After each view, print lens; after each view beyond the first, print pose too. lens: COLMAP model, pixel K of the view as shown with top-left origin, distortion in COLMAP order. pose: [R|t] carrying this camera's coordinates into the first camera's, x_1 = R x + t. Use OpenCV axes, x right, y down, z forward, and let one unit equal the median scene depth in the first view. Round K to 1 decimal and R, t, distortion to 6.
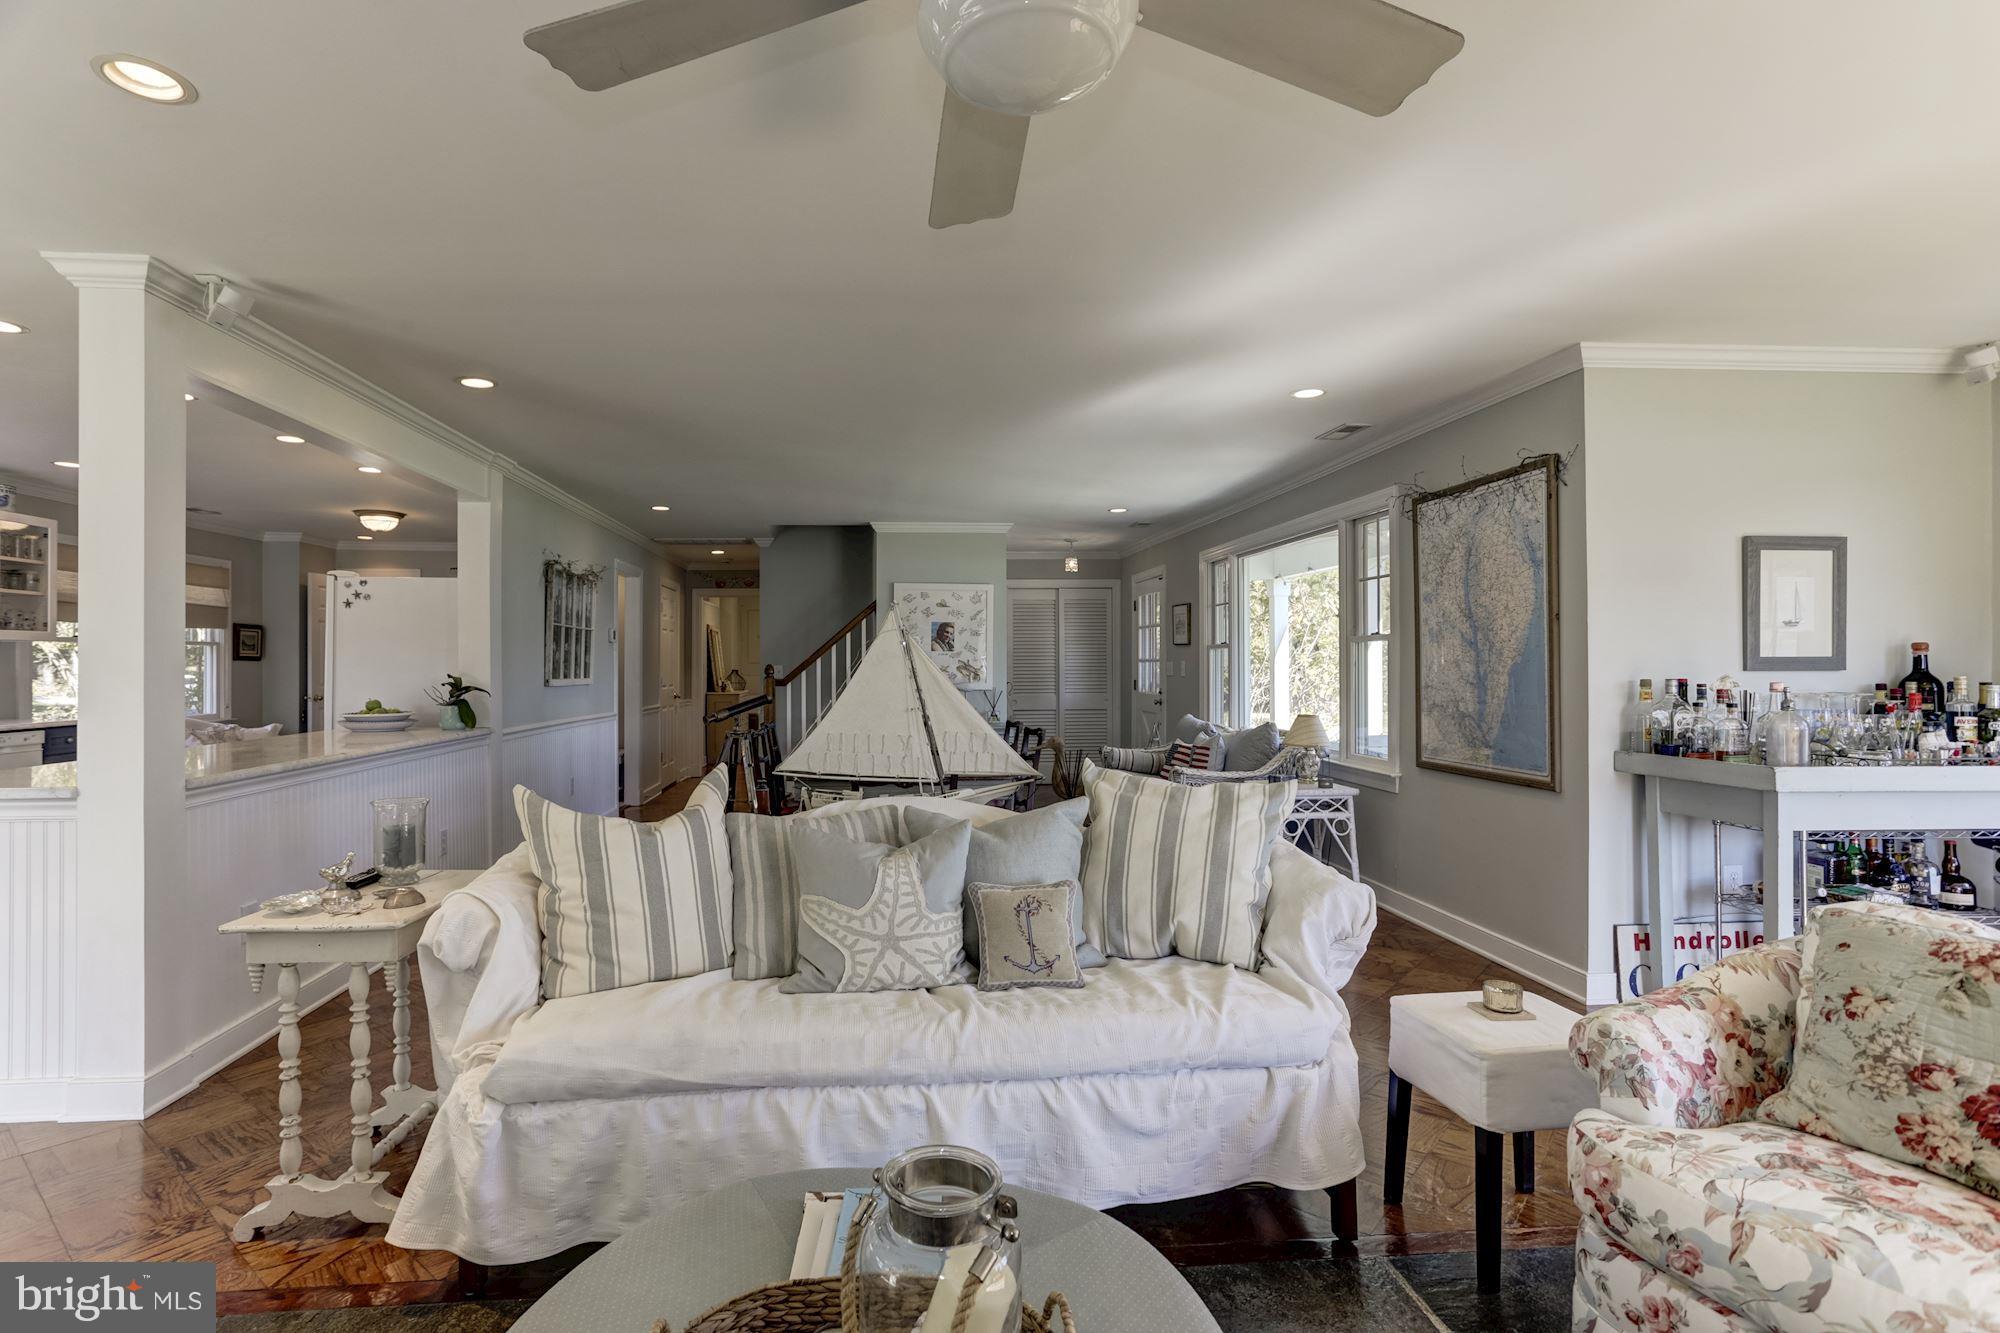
lens RADIAL K [[977.4, 0, 919.8], [0, 977.4, 645.1], [0, 0, 1]] dist [-0.004981, 0.010449]
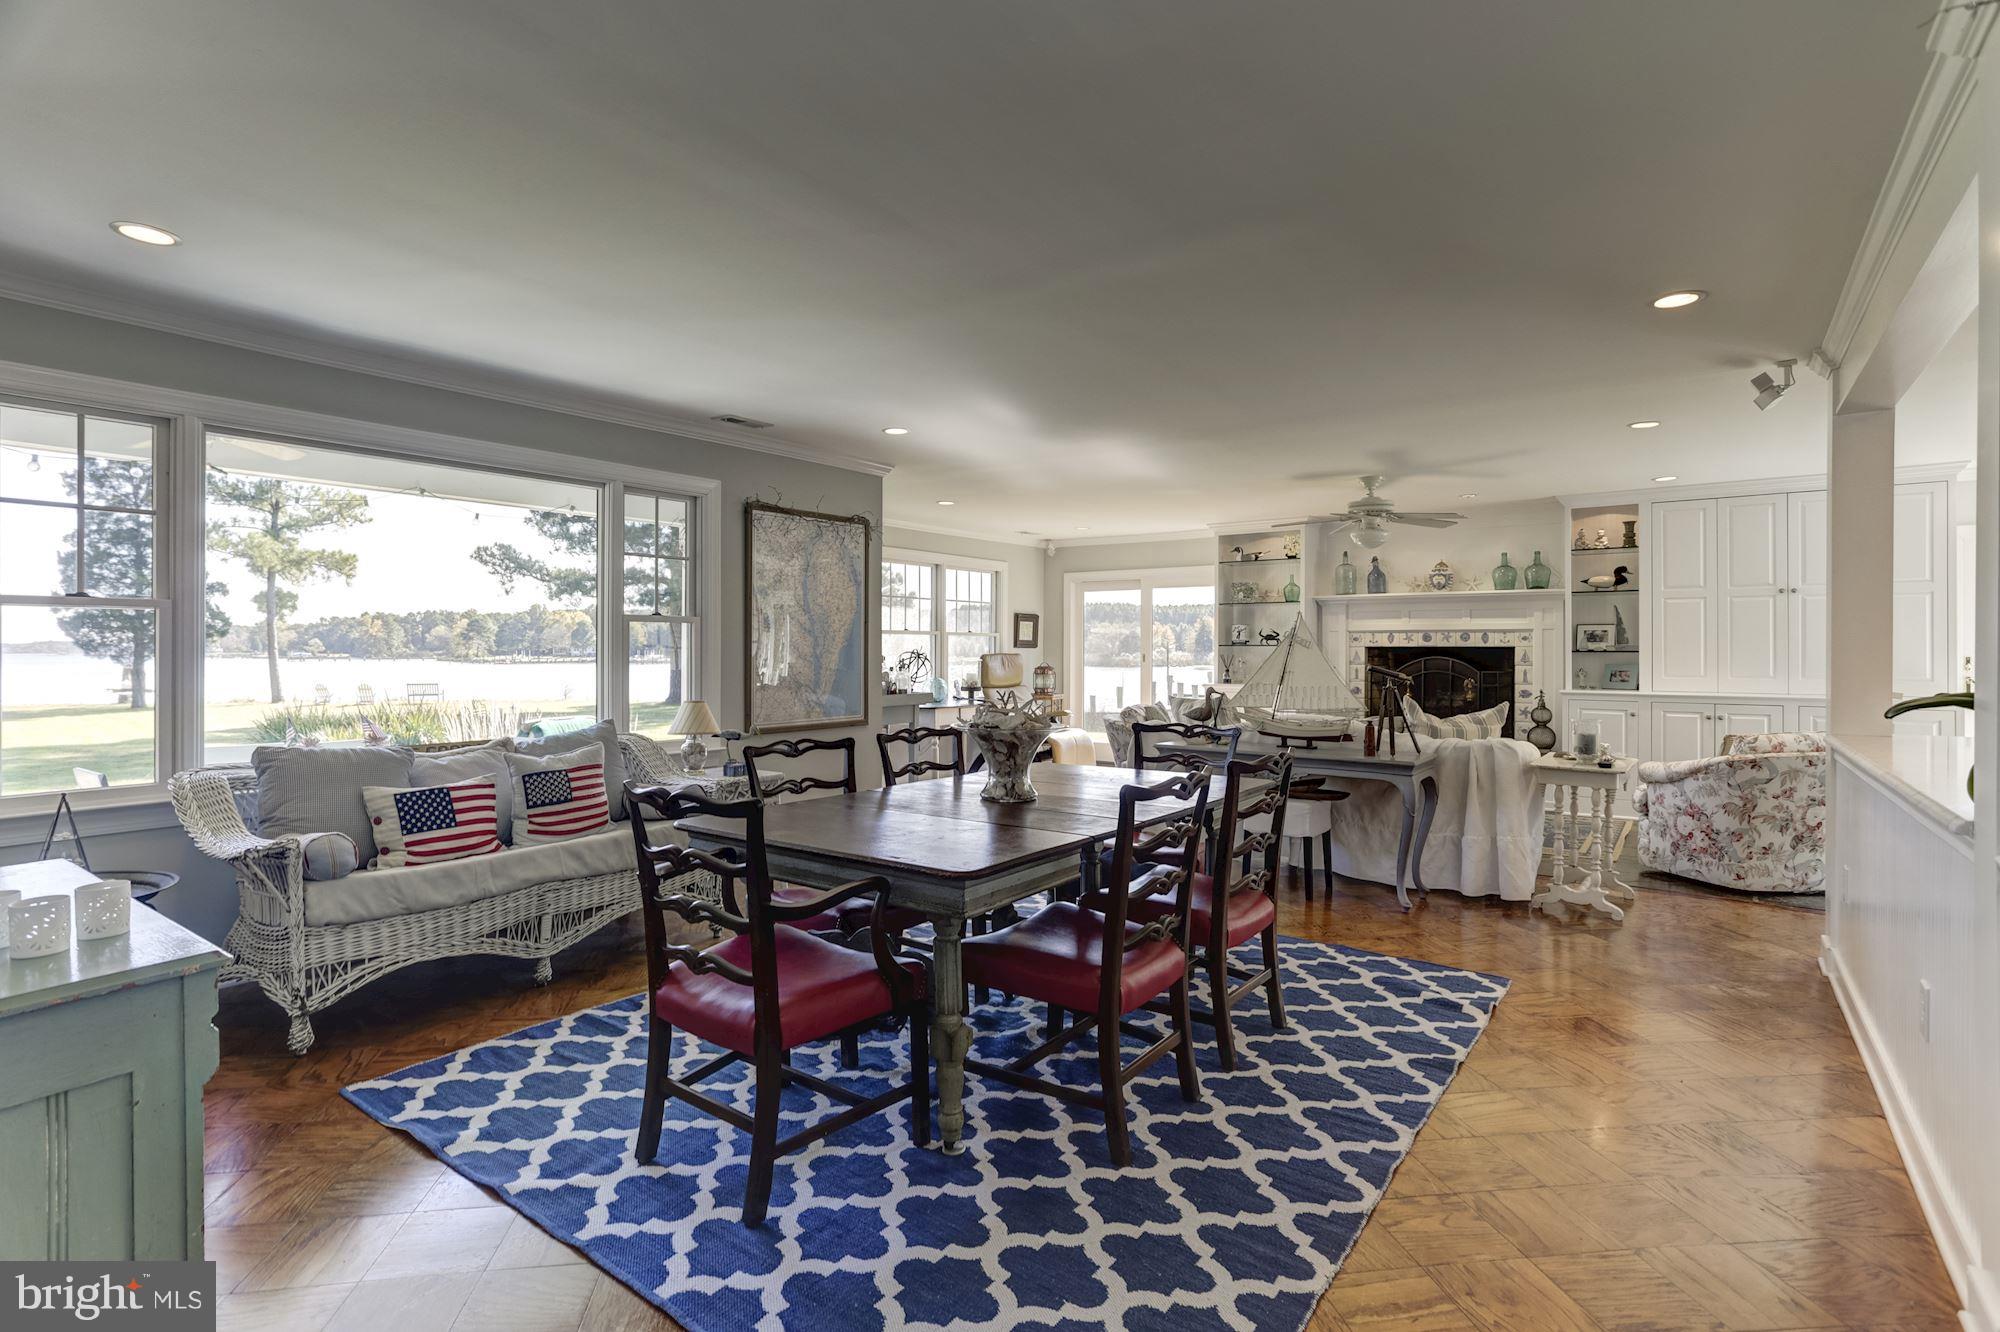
lens RADIAL K [[977.4, 0, 991.4], [0, 977.4, 652.1], [0, 0, 1]] dist [-0.004981, 0.010449]
pose [[-0.761013, -0.002225, 0.648733, -0.436506], [-0.013906, 0.999820, -0.012883, 0.035137], [-0.648588, -0.018825, -0.760907, 1.602516]]
